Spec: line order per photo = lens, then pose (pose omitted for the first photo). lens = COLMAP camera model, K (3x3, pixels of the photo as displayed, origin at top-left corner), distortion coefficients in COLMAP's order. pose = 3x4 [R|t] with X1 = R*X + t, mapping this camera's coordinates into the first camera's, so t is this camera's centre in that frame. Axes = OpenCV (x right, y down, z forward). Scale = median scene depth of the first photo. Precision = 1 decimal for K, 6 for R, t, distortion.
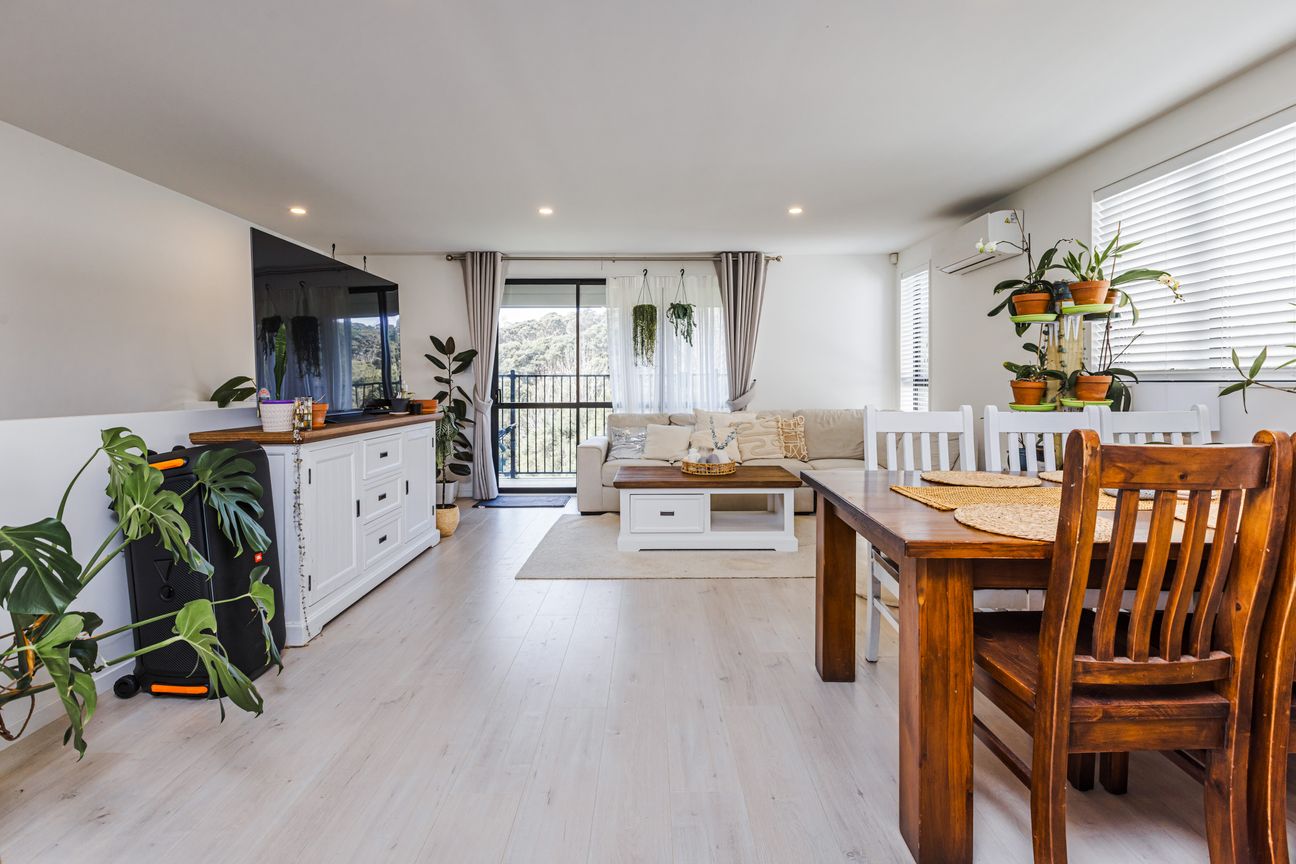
lens RADIAL K [[581.1, 0, 646.2], [0, 581.1, 430.8], [0, 0, 1]] dist [0.003716, 0.000620]
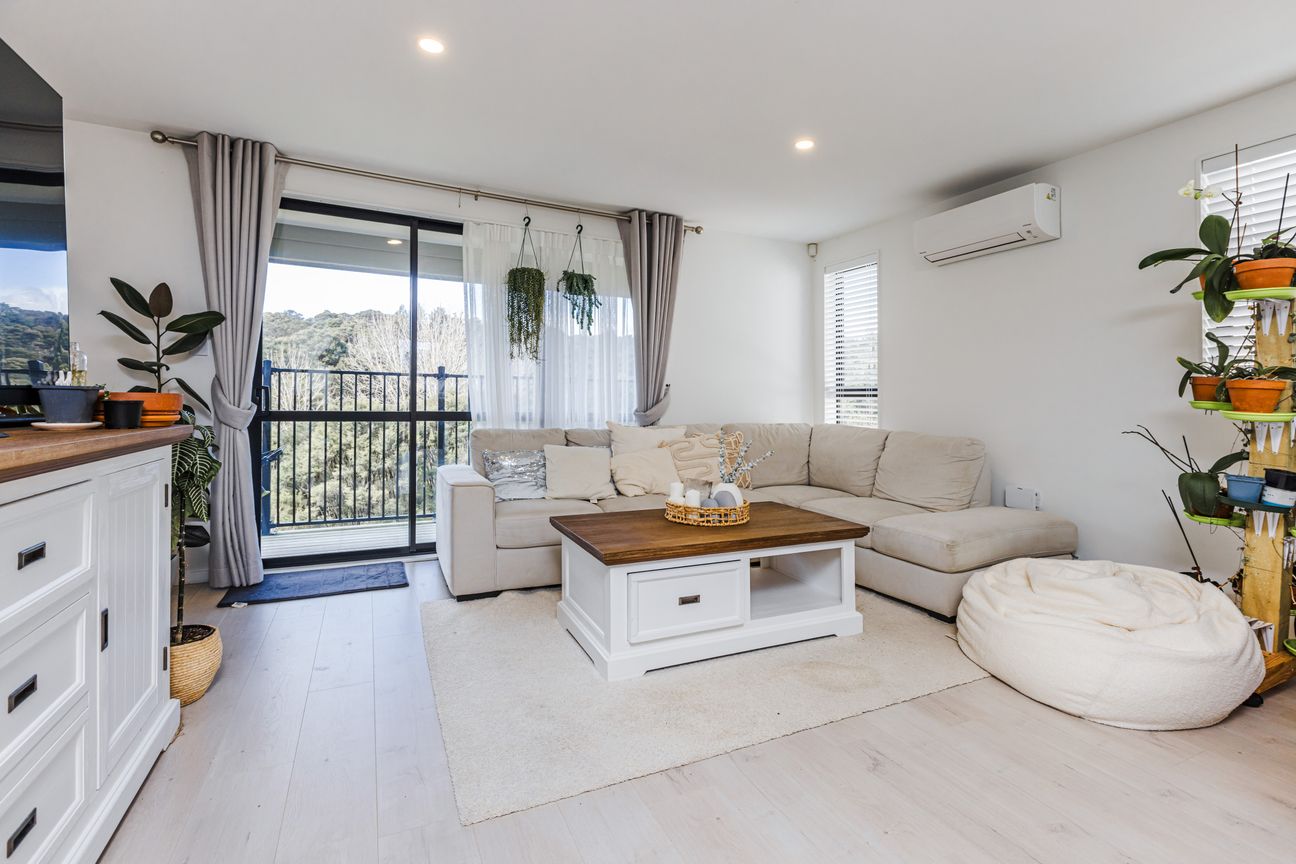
lens RADIAL K [[581.1, 0, 651.8], [0, 581.1, 430.7], [0, 0, 1]] dist [0.003716, 0.000620]
pose [[0.898787, -0.001752, 0.438381, -0.168769], [0.015635, 0.999484, -0.028062, -0.006701], [-0.438106, 0.032076, 0.898351, 0.333384]]
